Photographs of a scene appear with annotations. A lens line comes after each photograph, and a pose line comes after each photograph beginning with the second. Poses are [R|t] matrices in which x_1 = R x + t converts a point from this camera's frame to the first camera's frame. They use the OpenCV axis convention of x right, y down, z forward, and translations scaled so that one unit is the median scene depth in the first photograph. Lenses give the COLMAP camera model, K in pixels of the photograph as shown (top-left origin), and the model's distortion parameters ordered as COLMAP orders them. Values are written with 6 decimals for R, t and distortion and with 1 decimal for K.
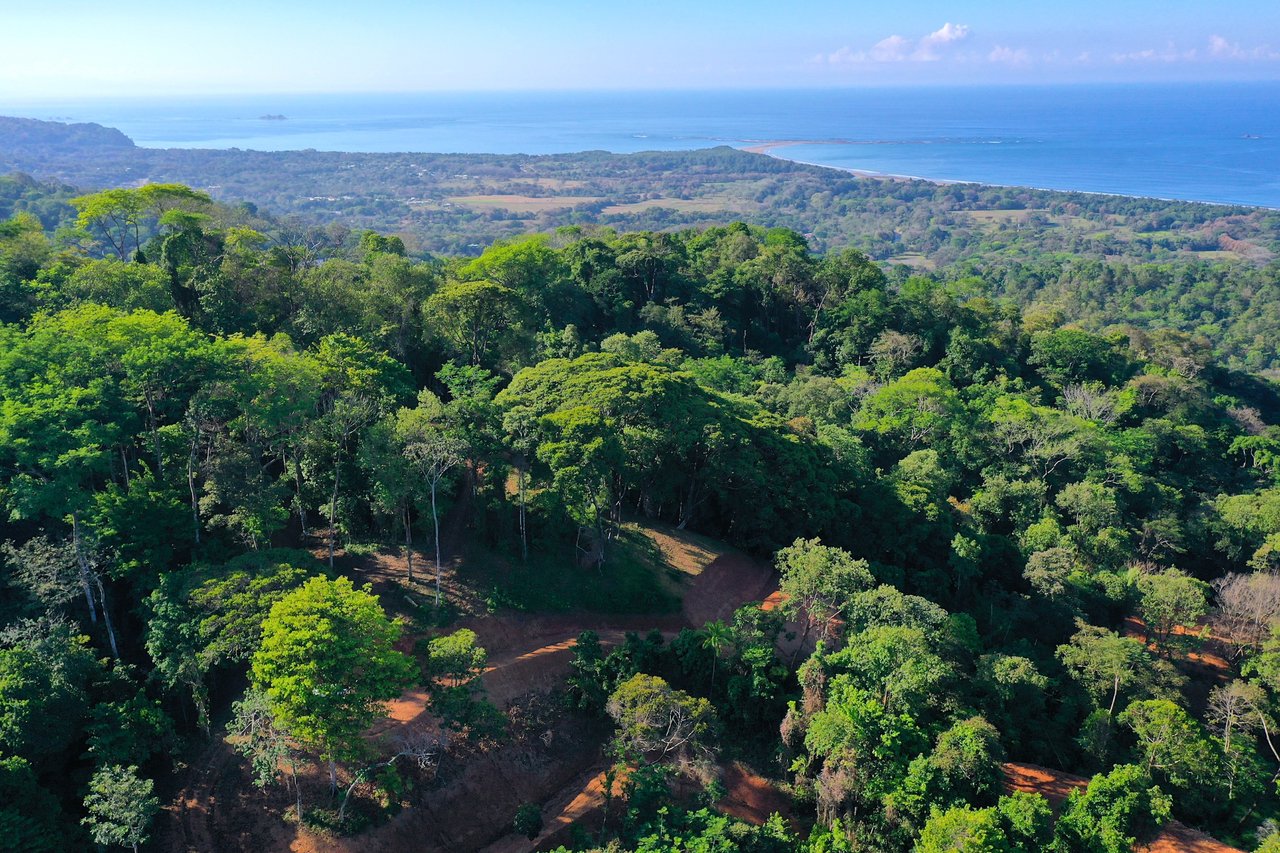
lens RADIAL K [[1009.0, 0, 640.0], [0, 1009.0, 426.5], [0, 0, 1]] dist [0.009817, 0.000990]
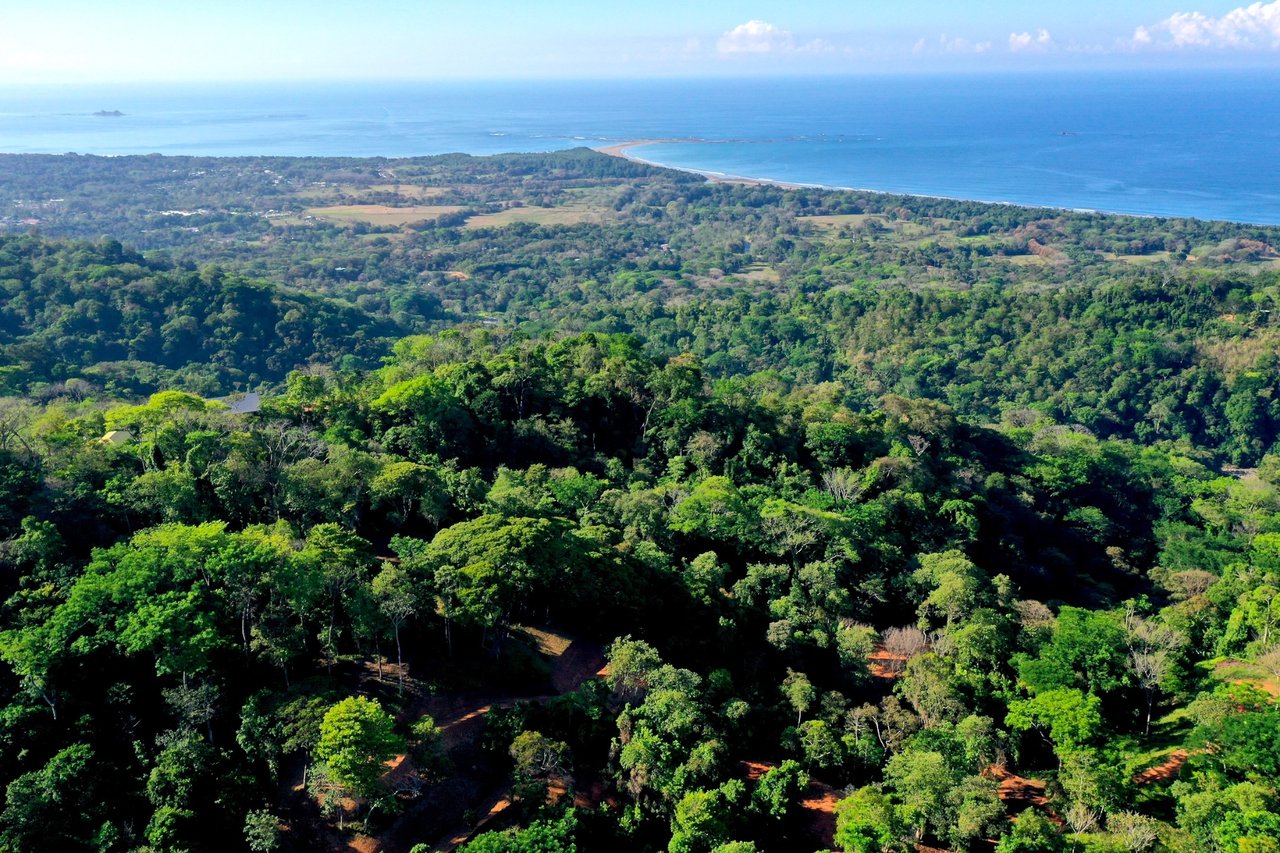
lens RADIAL K [[1021.4, 0, 640.0], [0, 1021.4, 426.5], [0, 0, 1]] dist [0.012142, 0.006734]
pose [[0.991228, -0.043224, 0.124895, -0.001576], [0.040954, 0.998947, 0.020682, -0.126030], [-0.125657, -0.015386, 0.991954, -0.316290]]
